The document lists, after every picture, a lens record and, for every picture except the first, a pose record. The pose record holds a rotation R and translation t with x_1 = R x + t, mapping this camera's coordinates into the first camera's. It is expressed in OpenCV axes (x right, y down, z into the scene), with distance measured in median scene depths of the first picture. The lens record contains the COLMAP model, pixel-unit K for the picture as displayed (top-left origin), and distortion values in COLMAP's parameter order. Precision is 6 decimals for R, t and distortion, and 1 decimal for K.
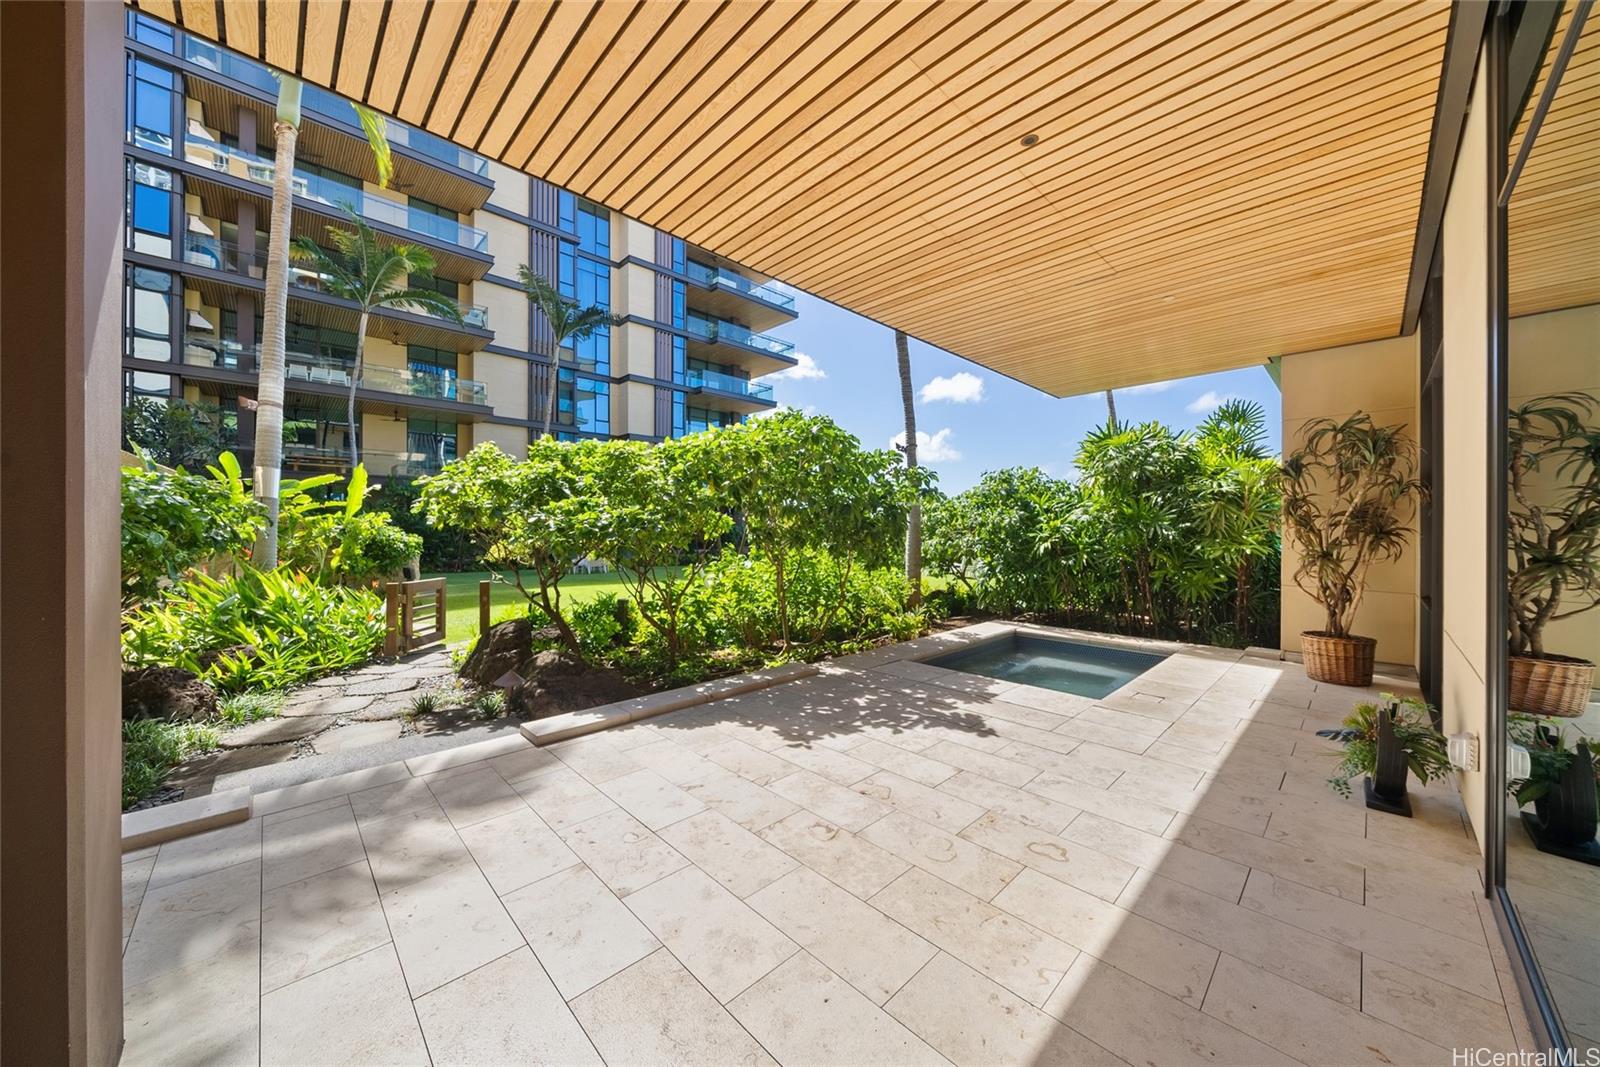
lens RADIAL K [[552.9, 0, 797.9], [0, 552.9, 529.2], [0, 0, 1]] dist [-0.004216, 0.000001]
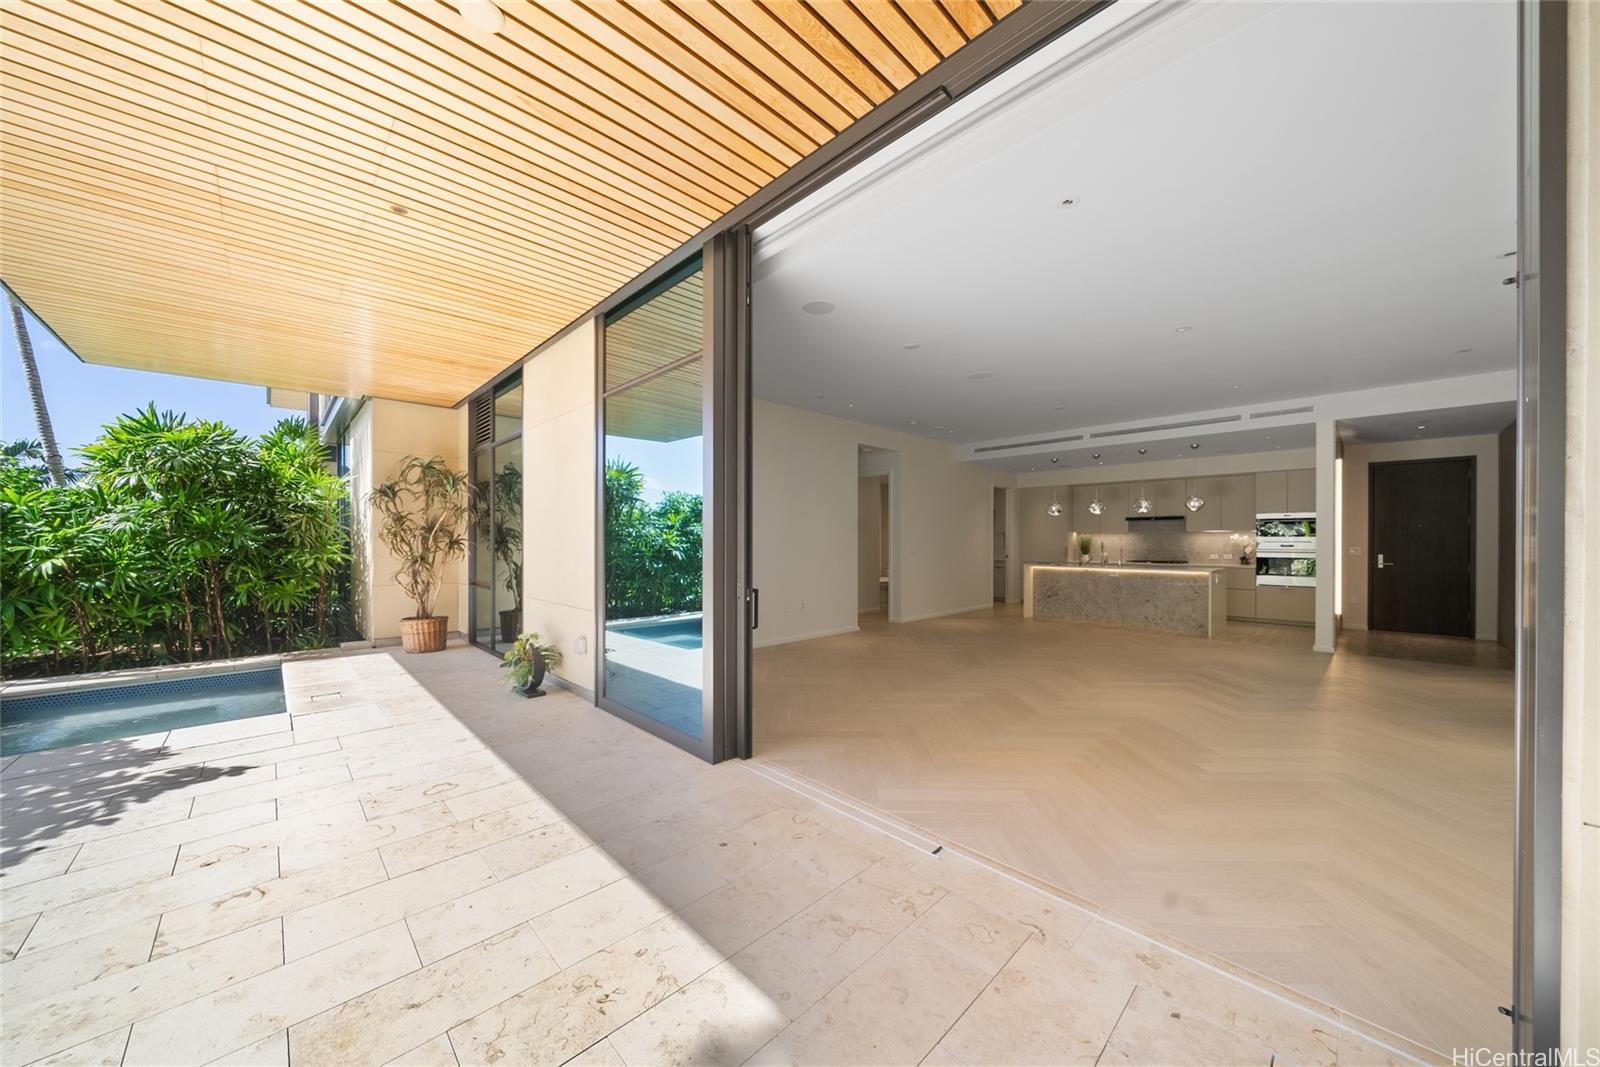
lens RADIAL K [[552.9, 0, 796.4], [0, 552.9, 543.1], [0, 0, 1]] dist [-0.004216, 0.000001]
pose [[0.005984, -0.006861, 0.999959, -0.413188], [0.000538, 0.999976, 0.006857, -0.000361], [-0.999982, 0.000497, 0.005987, 0.078544]]
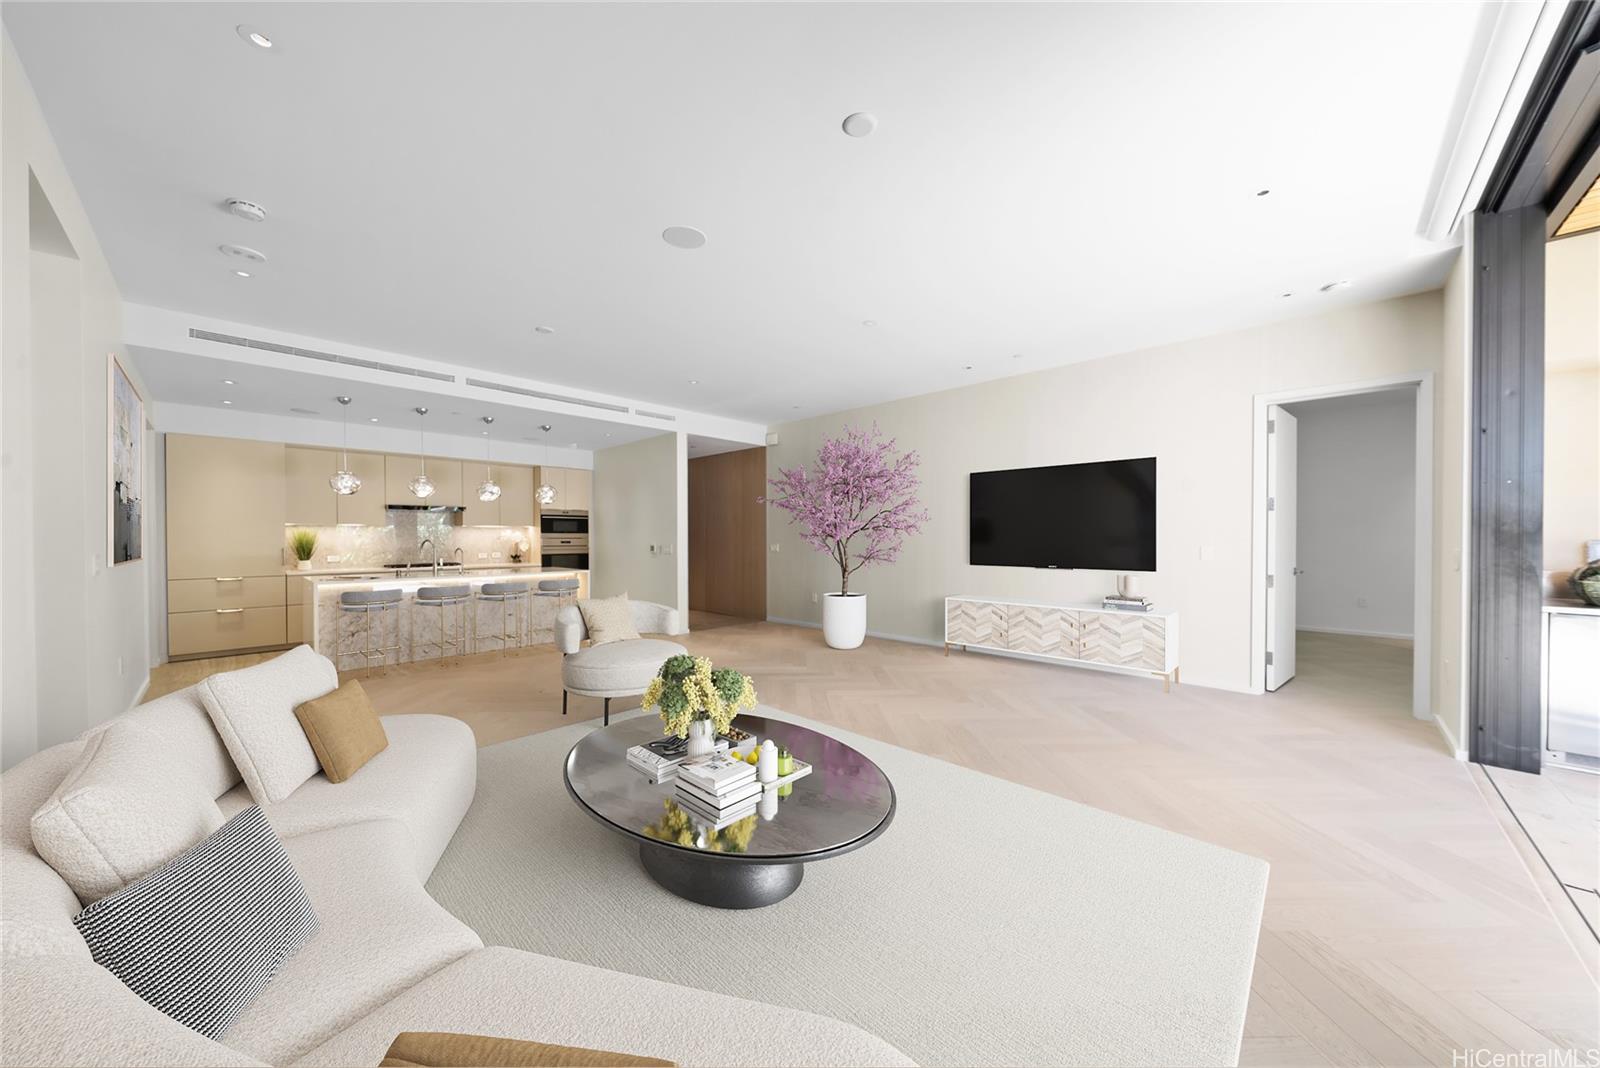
lens RADIAL K [[552.9, 0, 798.0], [0, 552.9, 540.0], [0, 0, 1]] dist [-0.004216, 0.000001]
pose [[-0.999252, -0.000187, -0.038668, 0.717885], [-0.000486, 0.999970, 0.007720, 0.000540], [0.038666, 0.007733, -0.999222, 0.361179]]
